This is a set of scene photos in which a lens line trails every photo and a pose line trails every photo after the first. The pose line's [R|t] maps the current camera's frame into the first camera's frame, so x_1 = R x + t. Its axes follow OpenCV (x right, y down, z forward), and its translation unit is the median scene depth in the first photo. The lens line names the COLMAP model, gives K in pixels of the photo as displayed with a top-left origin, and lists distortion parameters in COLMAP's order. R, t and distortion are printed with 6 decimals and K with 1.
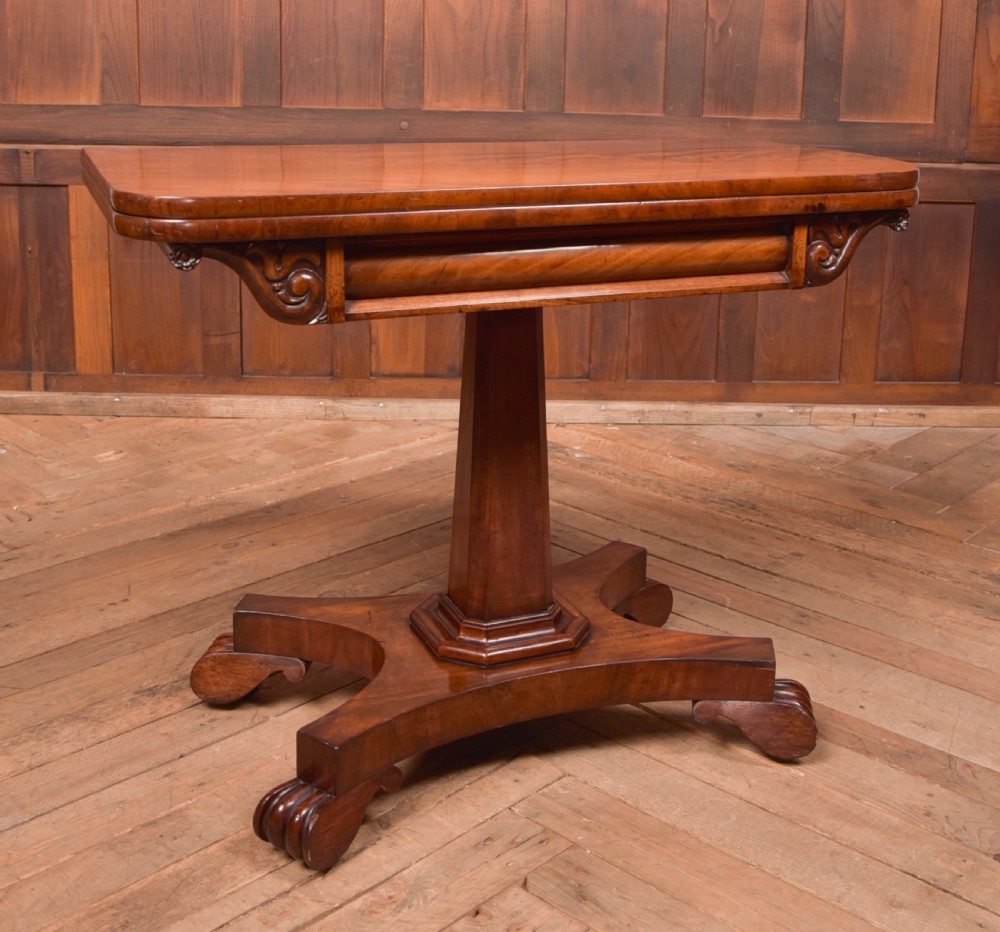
lens RADIAL K [[1297.1, 0, 529.5], [0, 1297.1, 298.5], [0, 0, 1]] dist [-0.124905, 0.095197]
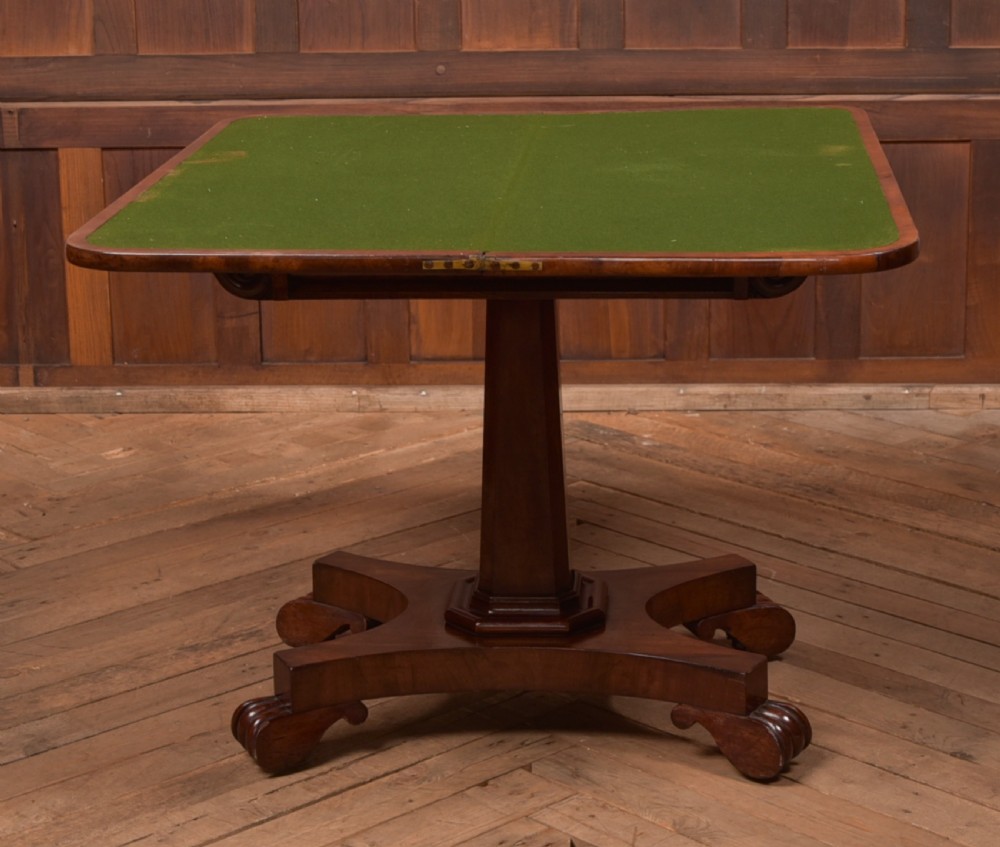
lens RADIAL K [[2147.4, 0, 569.1], [0, 2147.4, 317.5], [0, 0, 1]] dist [-0.089640, 0.205317]
pose [[0.997758, -0.021850, -0.063255, 0.101384], [0.023205, 0.999515, 0.020772, 0.005883], [0.062771, -0.022193, 0.997781, -0.576245]]
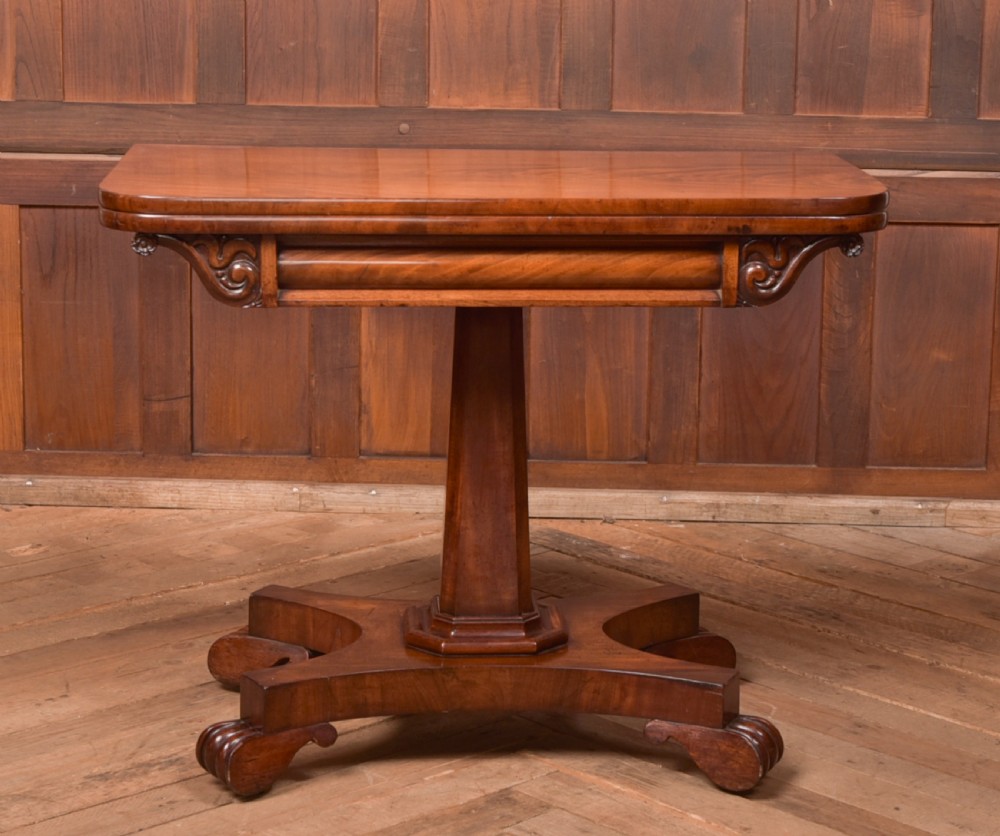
lens RADIAL K [[2308.6, 0, 503.7], [0, 2308.6, 332.4], [0, 0, 1]] dist [-0.060631, 0.264084]
pose [[0.997517, 0.003961, -0.070316, 0.078929], [-0.005293, 0.999810, -0.018775, 0.017708], [0.070228, 0.019101, 0.997348, -0.486142]]
